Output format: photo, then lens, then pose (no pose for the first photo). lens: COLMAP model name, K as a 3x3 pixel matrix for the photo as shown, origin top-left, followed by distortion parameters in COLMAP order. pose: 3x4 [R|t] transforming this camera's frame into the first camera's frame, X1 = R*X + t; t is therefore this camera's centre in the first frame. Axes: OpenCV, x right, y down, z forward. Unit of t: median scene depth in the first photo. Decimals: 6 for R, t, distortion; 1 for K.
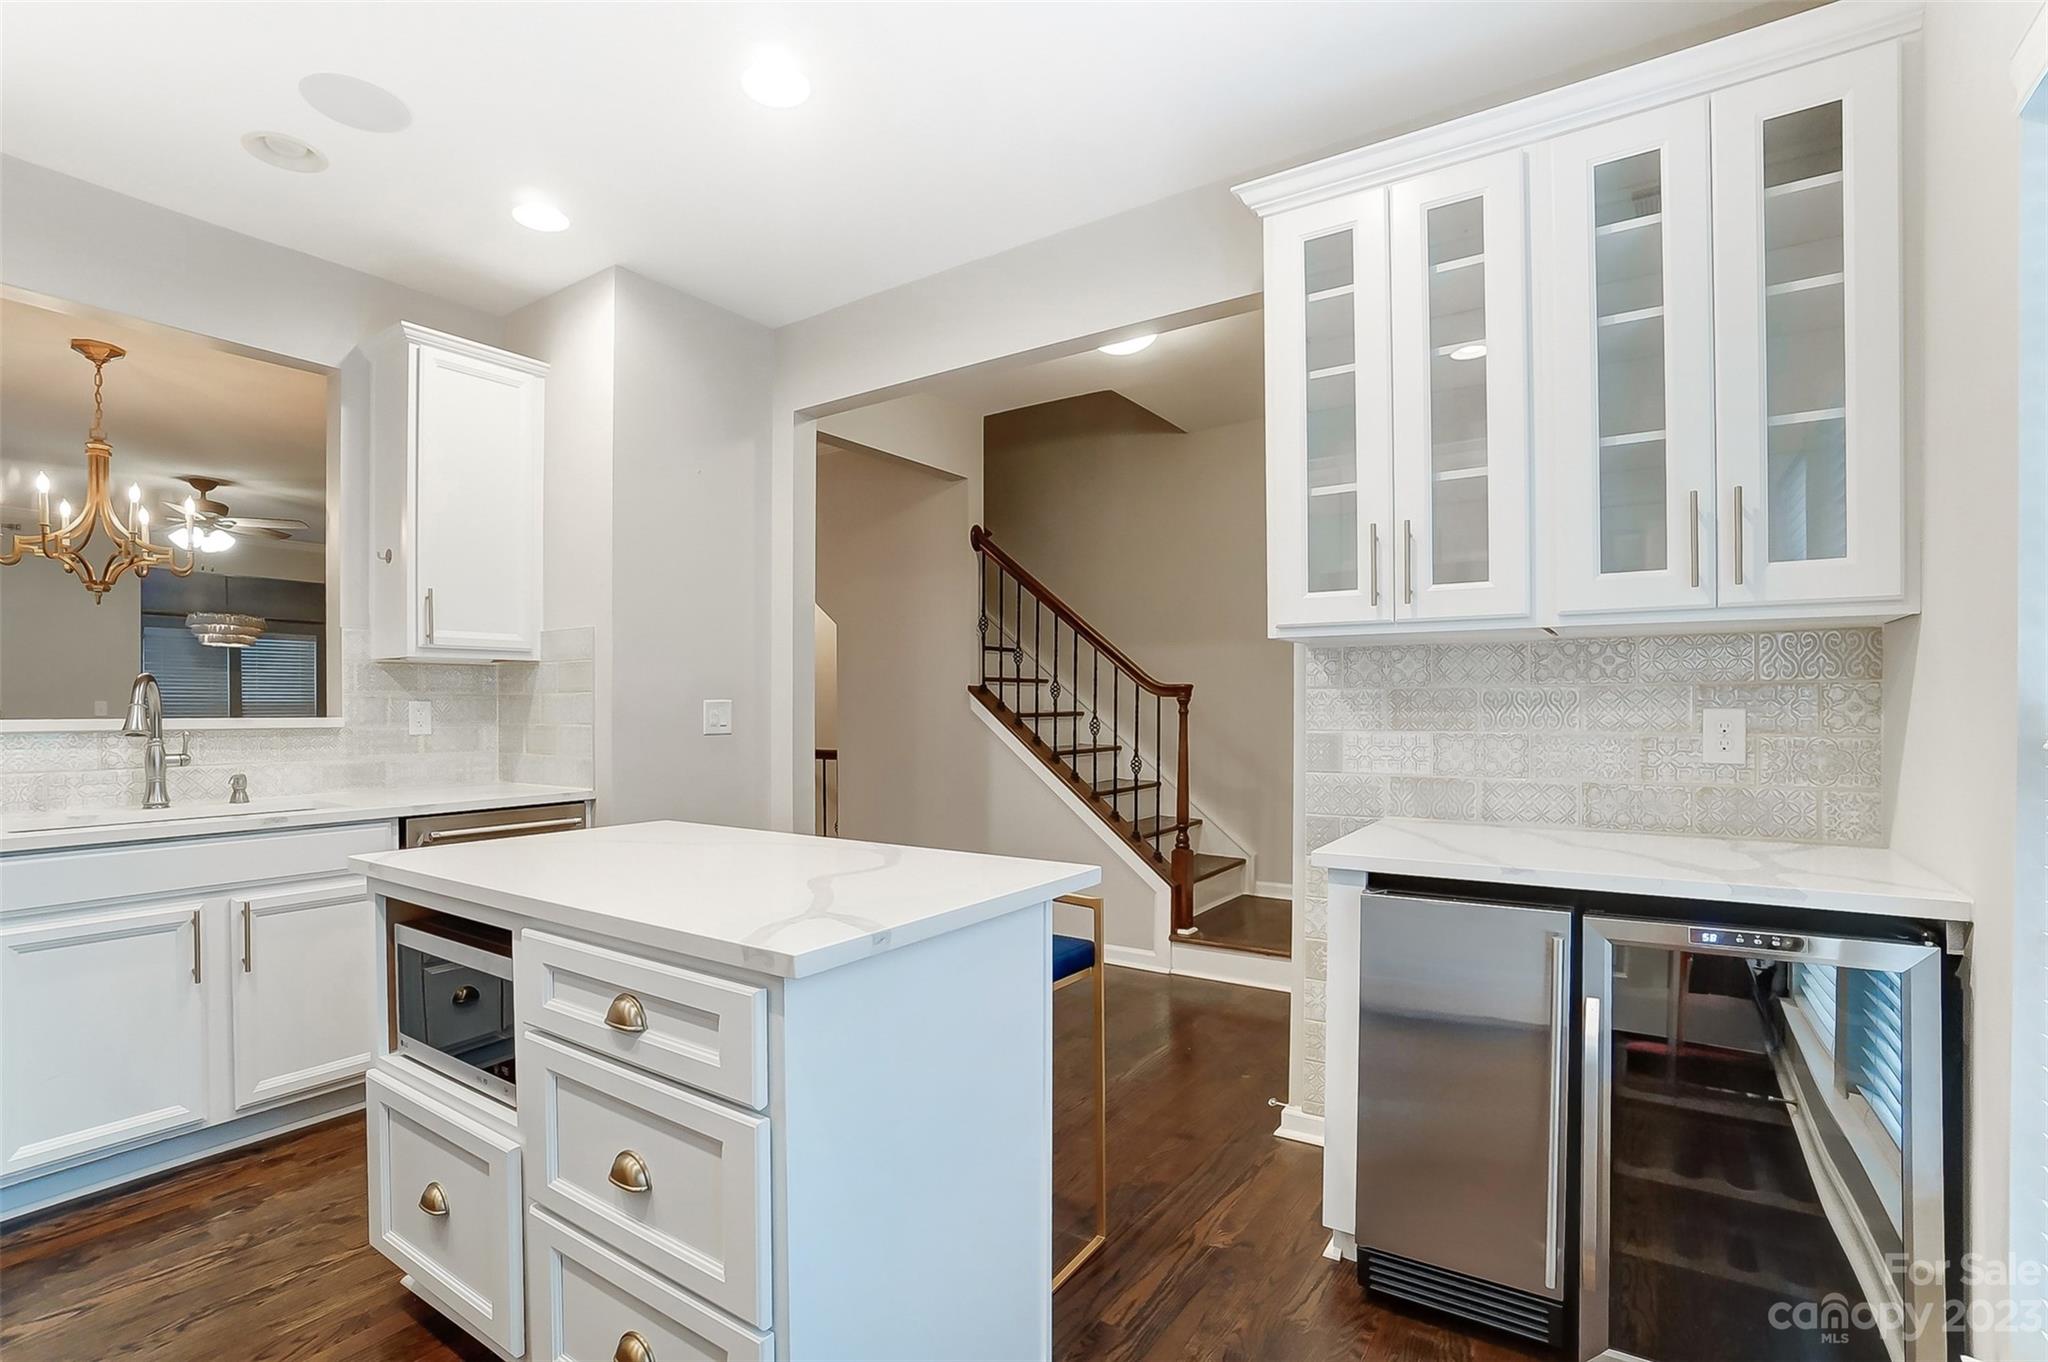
lens RADIAL K [[940.1, 0, 1021.0], [0, 940.1, 696.5], [0, 0, 1]] dist [-0.003401, 0.002355]
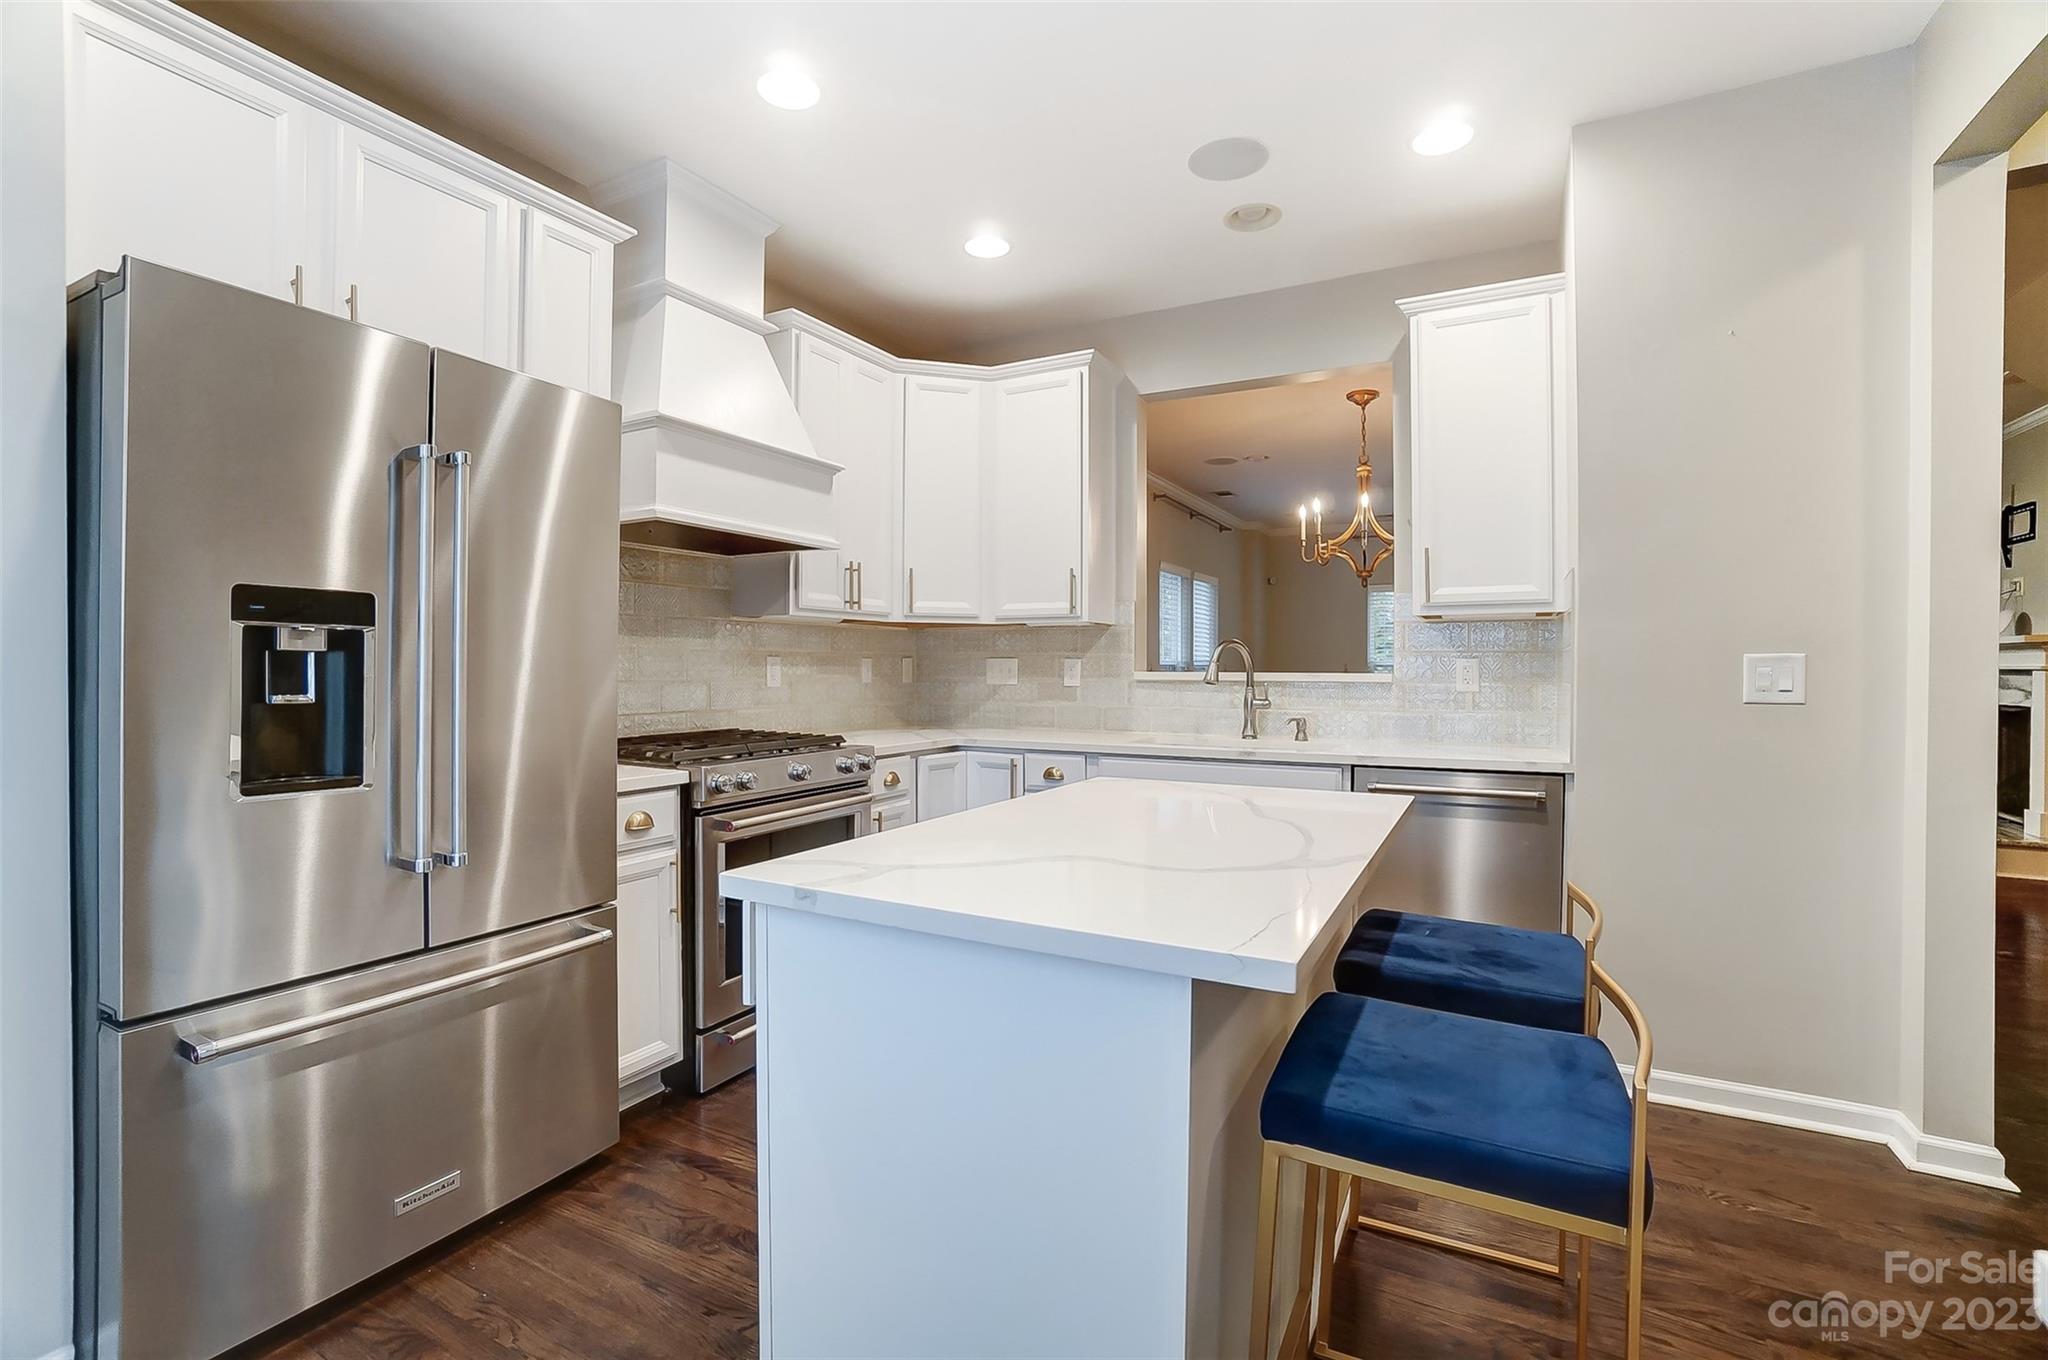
lens RADIAL K [[940.1, 0, 1020.2], [0, 940.1, 662.2], [0, 0, 1]] dist [-0.003401, 0.002355]
pose [[0.129561, -0.003177, -0.991566, 0.331333], [0.010089, 0.999947, -0.001886, 0.006631], [0.991520, -0.009760, 0.129586, 0.425928]]
